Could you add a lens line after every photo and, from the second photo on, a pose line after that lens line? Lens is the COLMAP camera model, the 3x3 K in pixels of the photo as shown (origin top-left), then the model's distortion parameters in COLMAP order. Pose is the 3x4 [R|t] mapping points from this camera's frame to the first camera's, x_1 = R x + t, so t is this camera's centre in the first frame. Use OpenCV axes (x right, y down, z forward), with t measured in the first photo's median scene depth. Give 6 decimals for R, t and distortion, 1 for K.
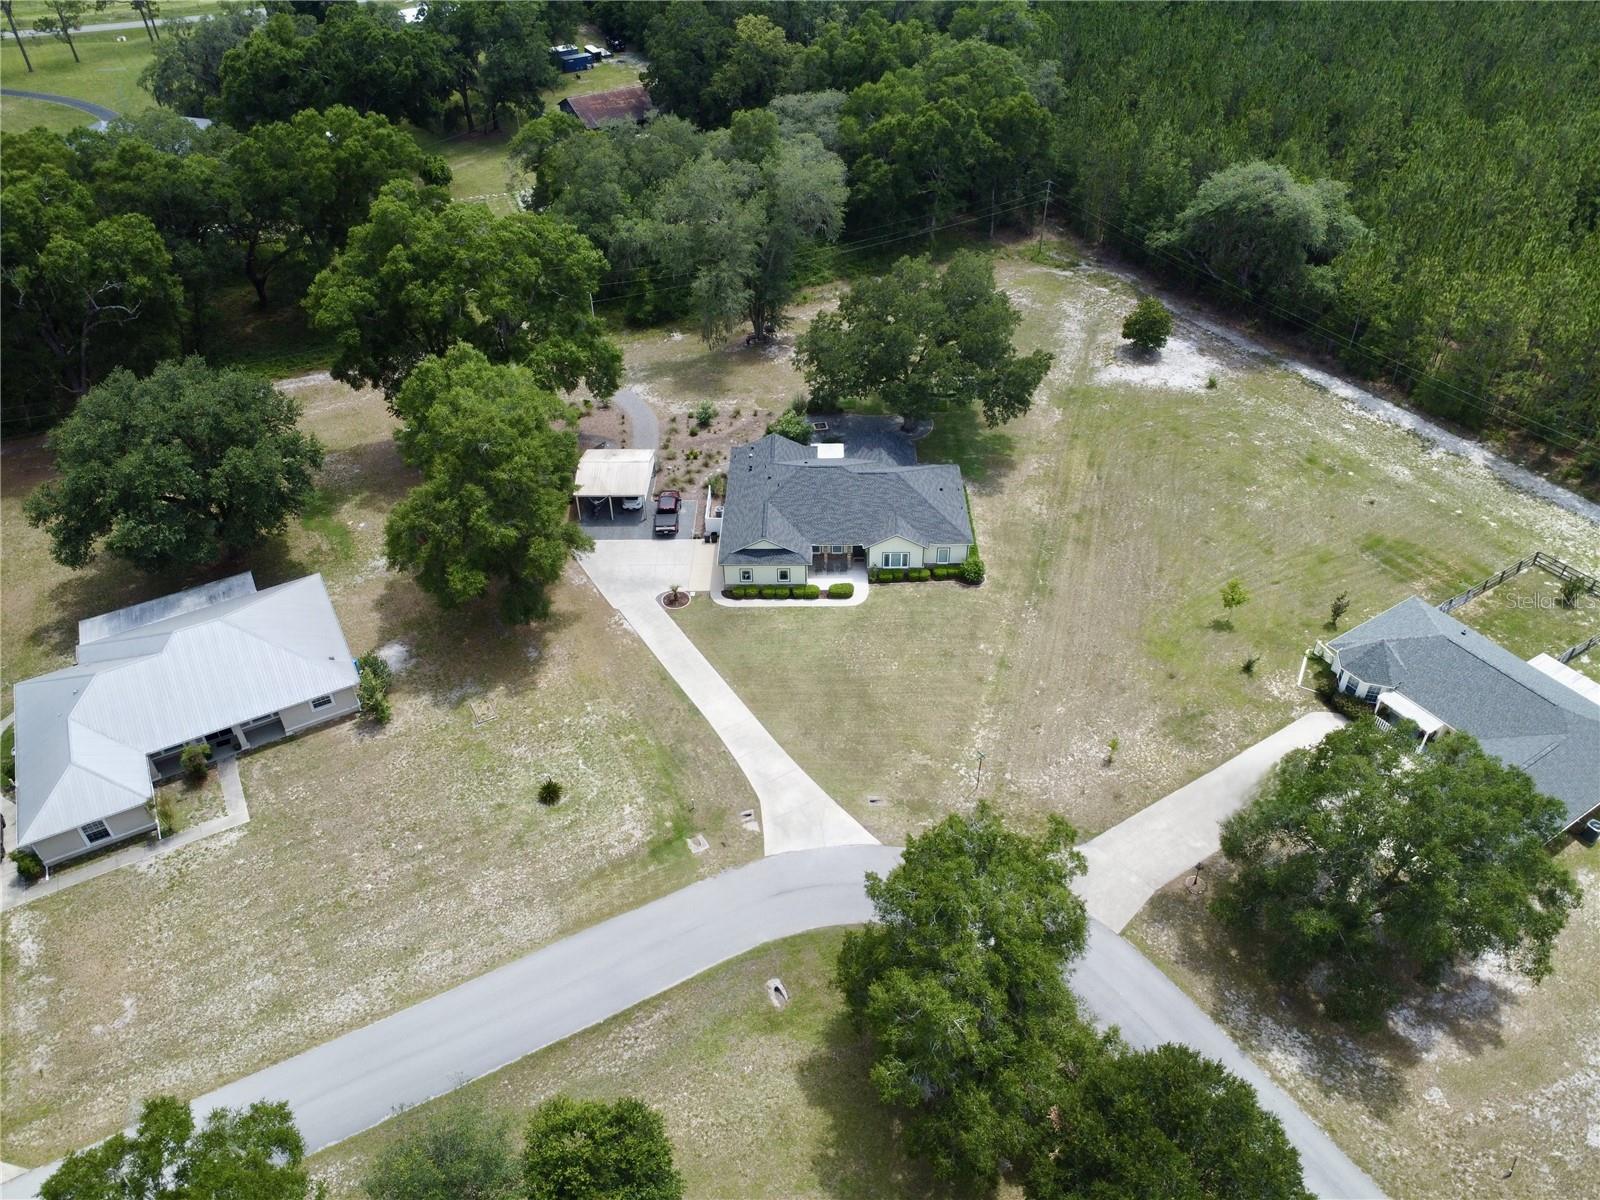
lens RADIAL K [[1154.2, 0, 800.0], [0, 1154.2, 600.0], [0, 0, 1]] dist [-0.033738, 0.000986]
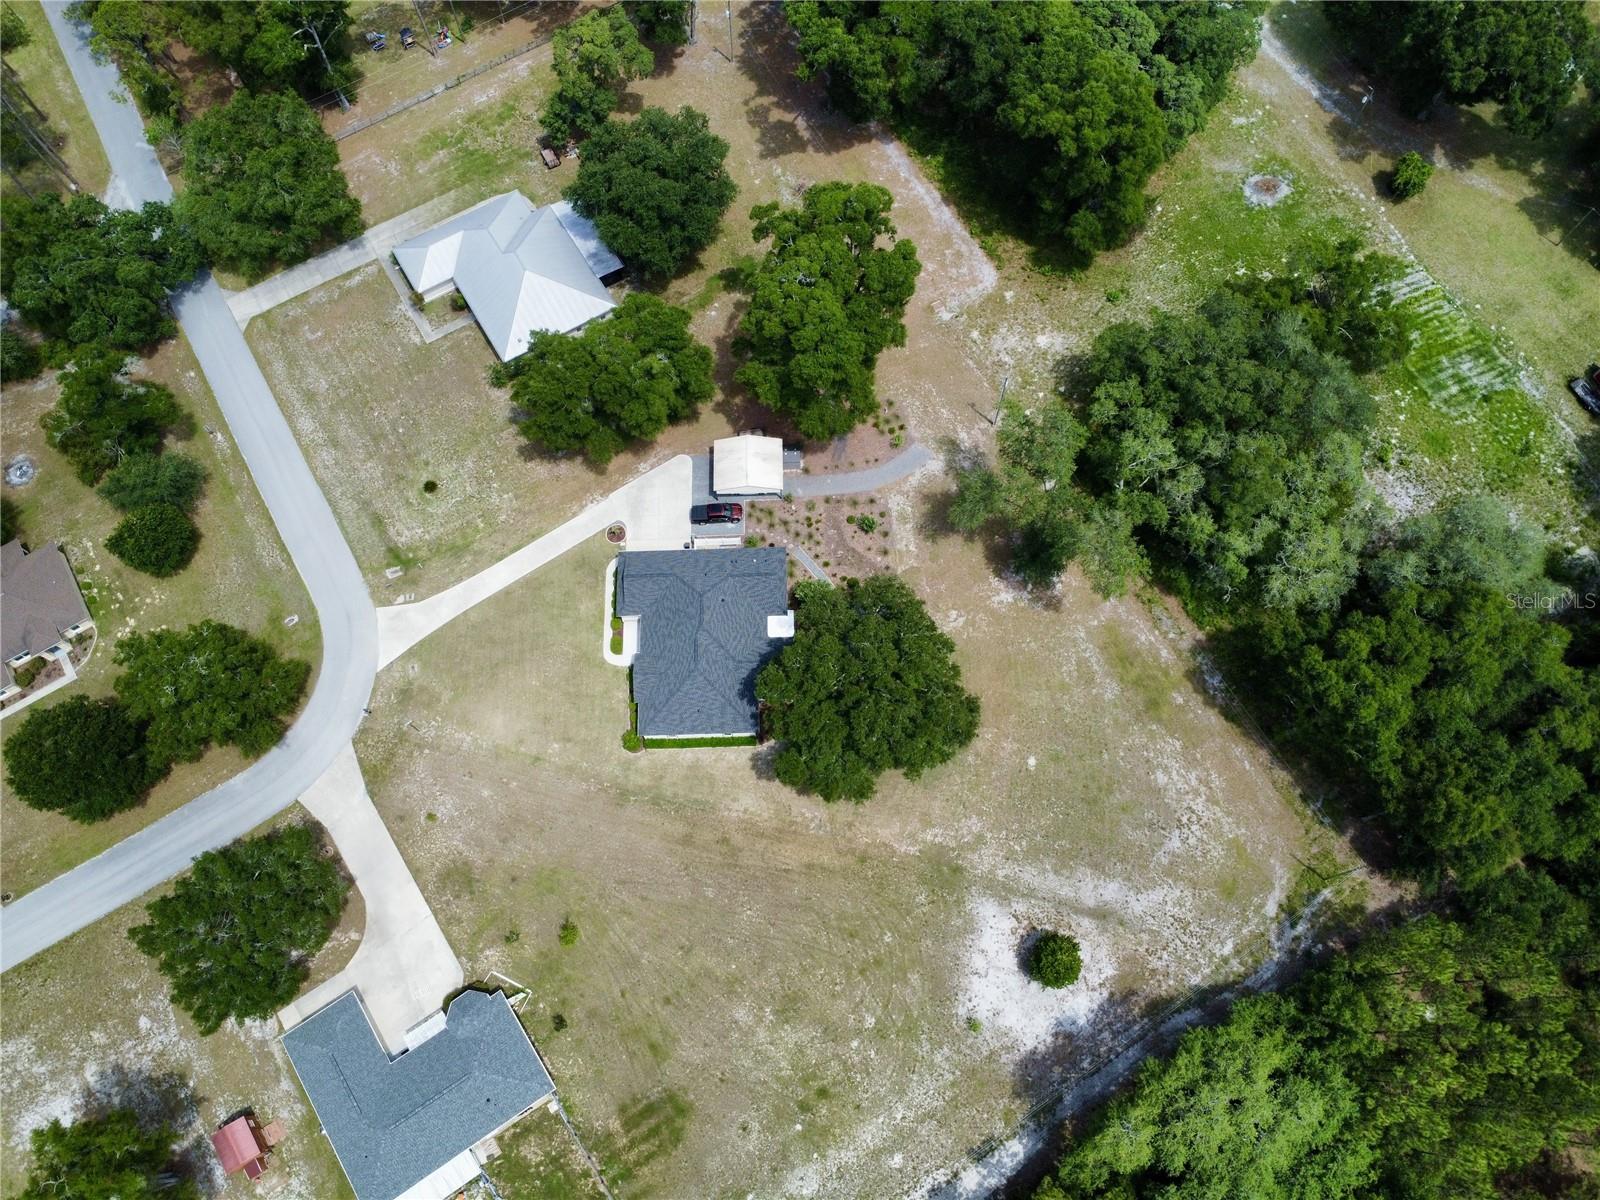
lens RADIAL K [[1154.2, 0, 800.0], [0, 1154.2, 600.0], [0, 0, 1]] dist [-0.033738, 0.000986]
pose [[0.039014, 0.935128, -0.352155, 0.465545], [-0.613097, 0.300691, 0.730545, -1.128924], [0.789043, 0.187404, 0.585056, 0.382539]]
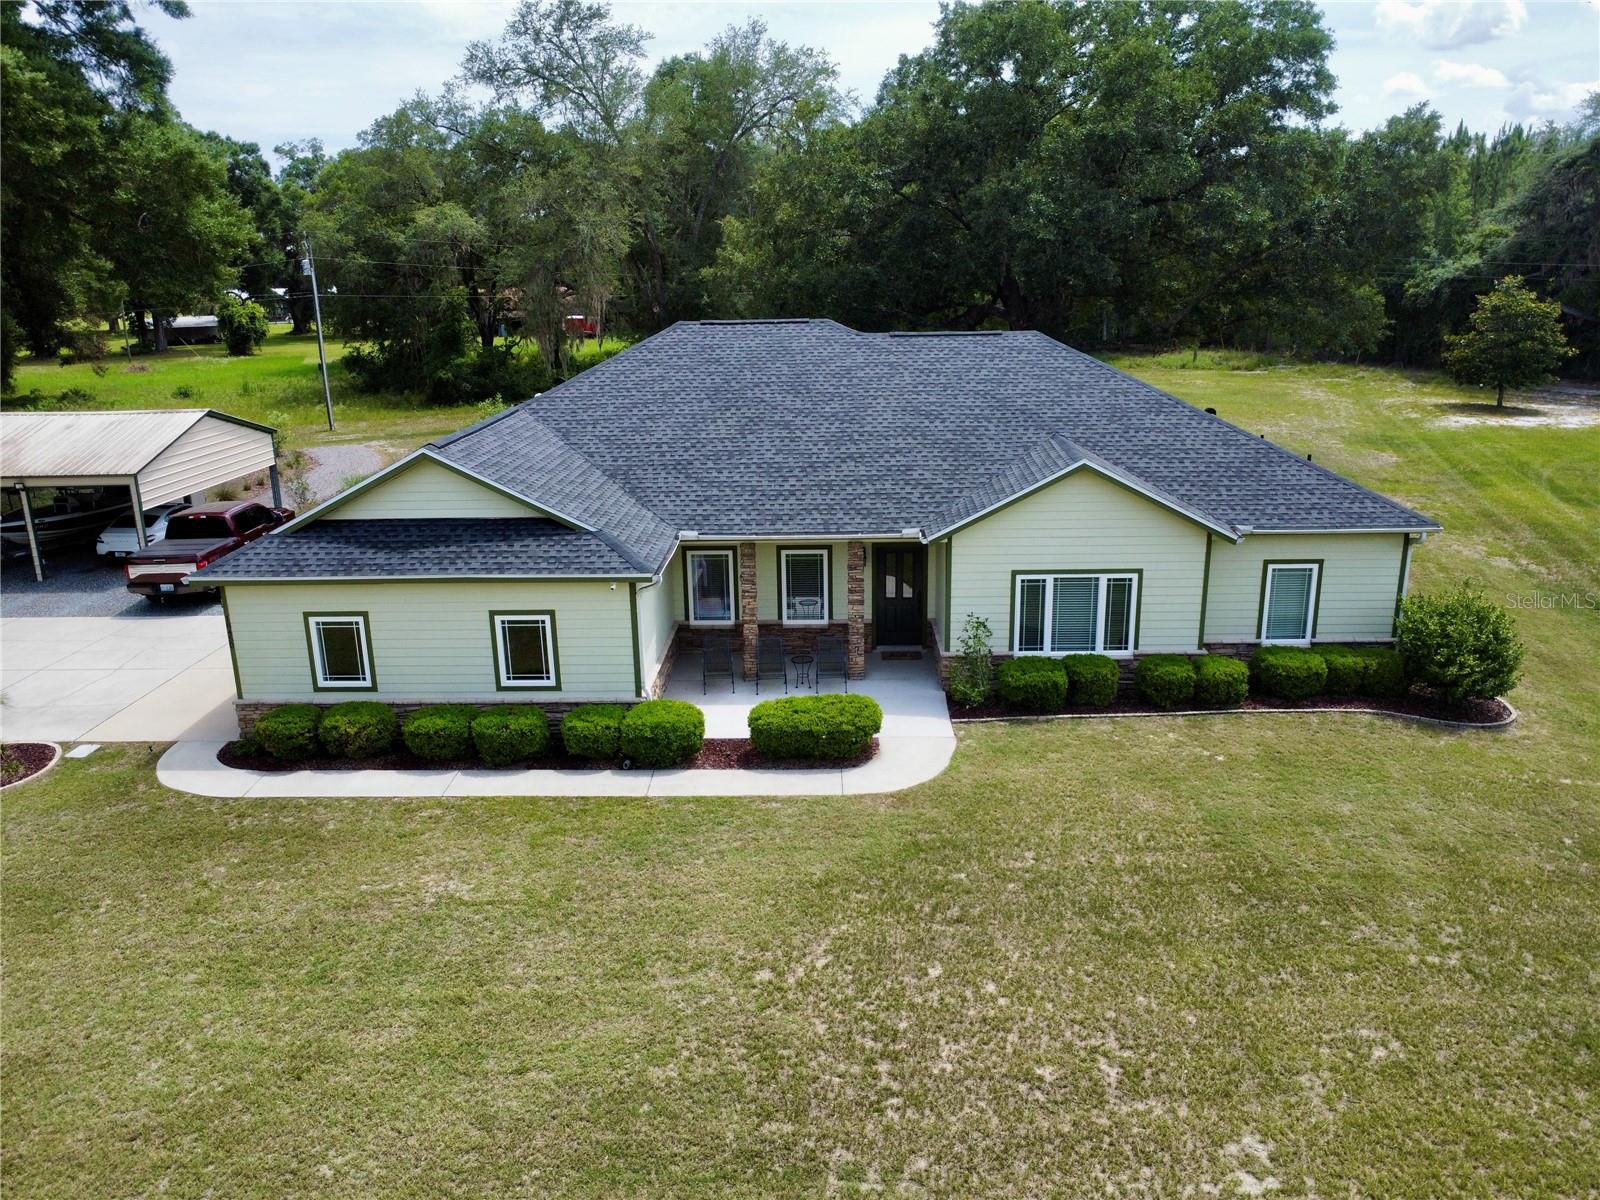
lens RADIAL K [[1158.1, 0, 802.3], [0, 1158.1, 594.9], [0, 0, 1]] dist [-0.034872, 0.000820]
pose [[0.999822, 0.003313, -0.018562, 0.037211], [-0.010143, 0.924372, -0.381358, 0.044924], [0.015894, 0.381478, 0.924241, 0.817413]]
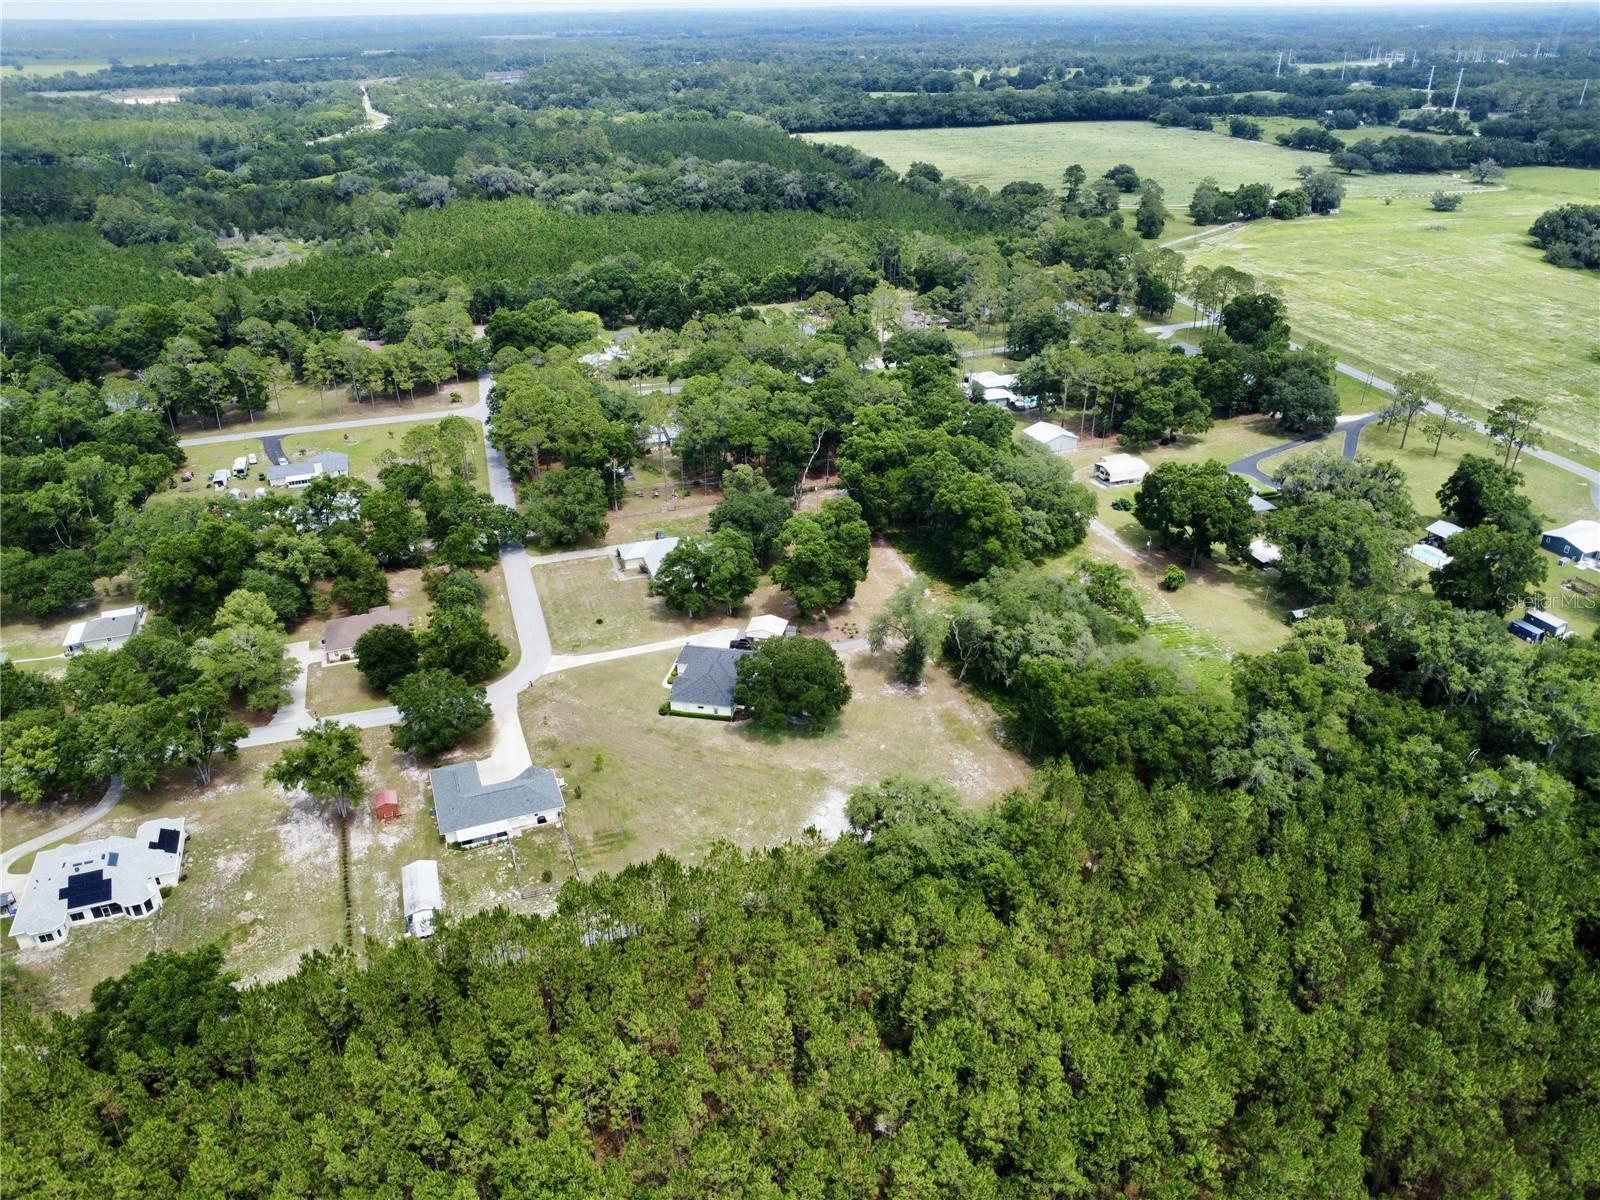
lens RADIAL K [[1154.2, 0, 800.0], [0, 1154.2, 600.0], [0, 0, 1]] dist [-0.033738, 0.000986]
pose [[-0.189038, 0.471250, -0.861503, 1.980611], [-0.598982, 0.639867, 0.481447, -1.435689], [0.778129, 0.607037, 0.161311, 0.726157]]
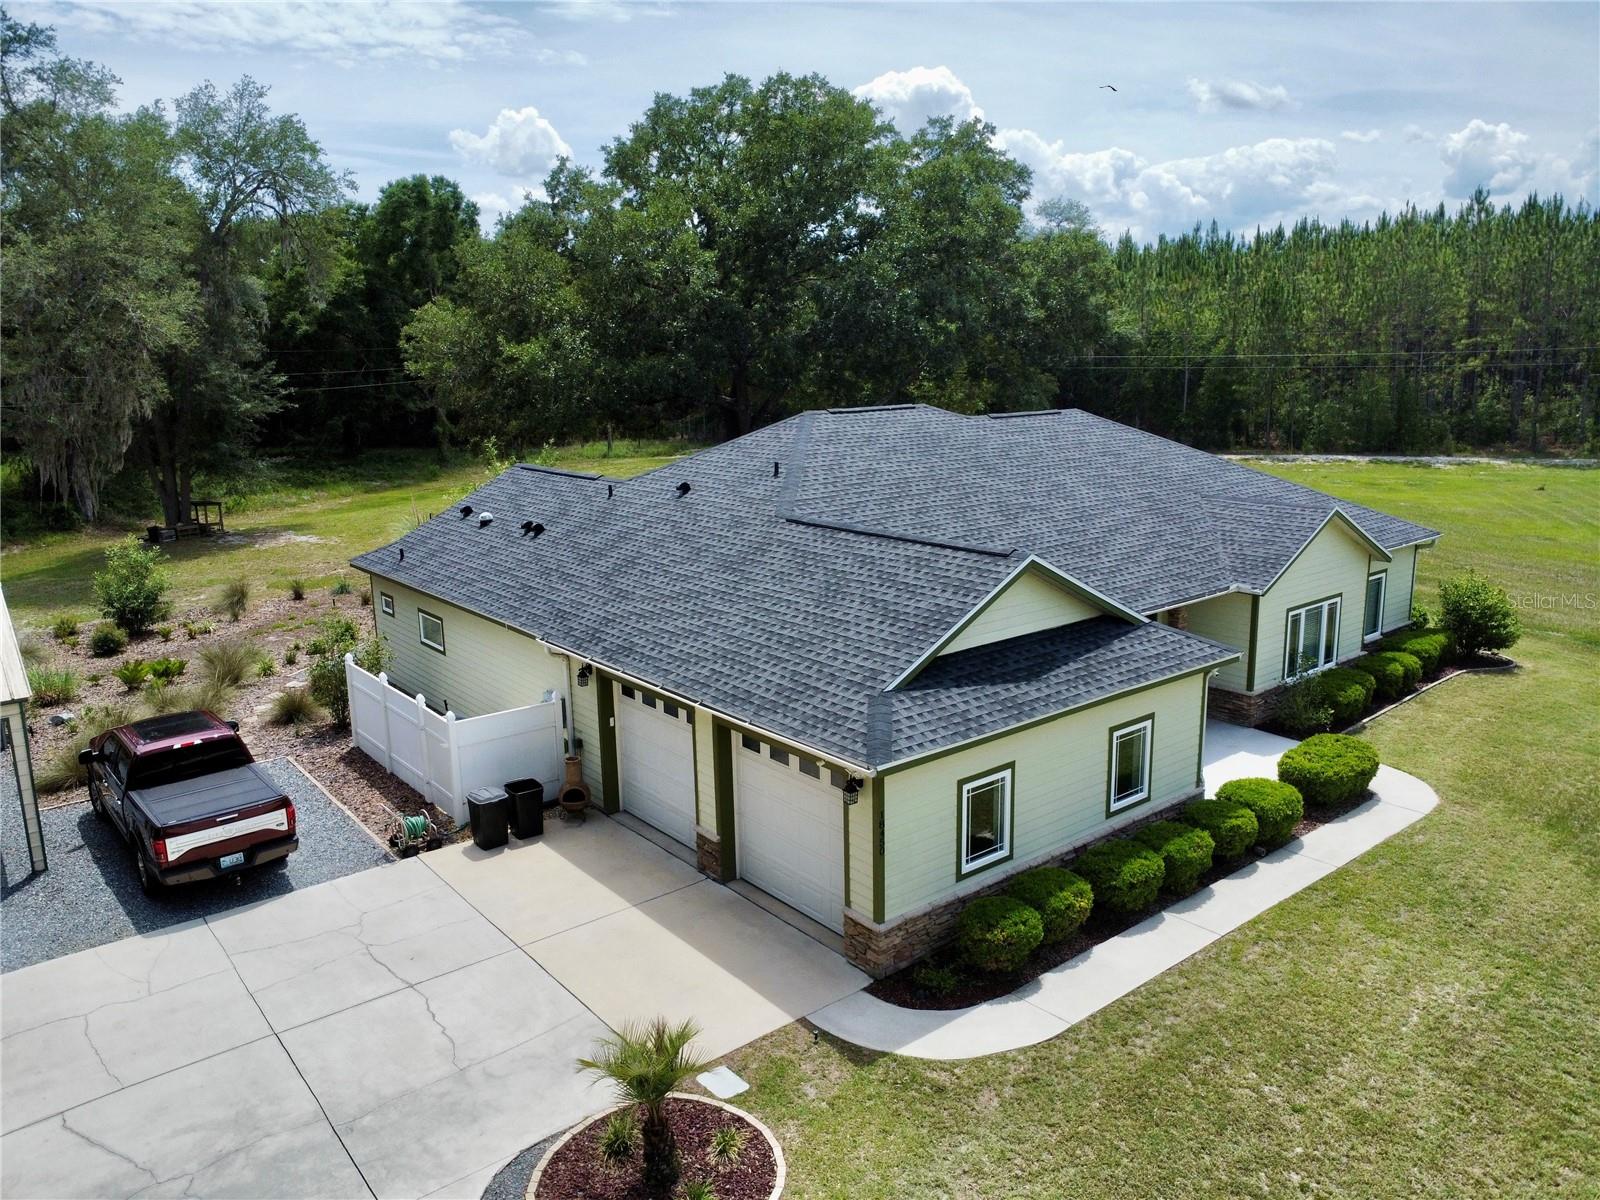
lens RADIAL K [[1154.2, 0, 800.0], [0, 1154.2, 600.0], [0, 0, 1]] dist [-0.033738, 0.000986]
pose [[0.773066, -0.133456, 0.620128, -0.160625], [0.399385, 0.861918, -0.312392, -0.008499], [-0.492809, 0.489169, 0.719620, 0.889121]]
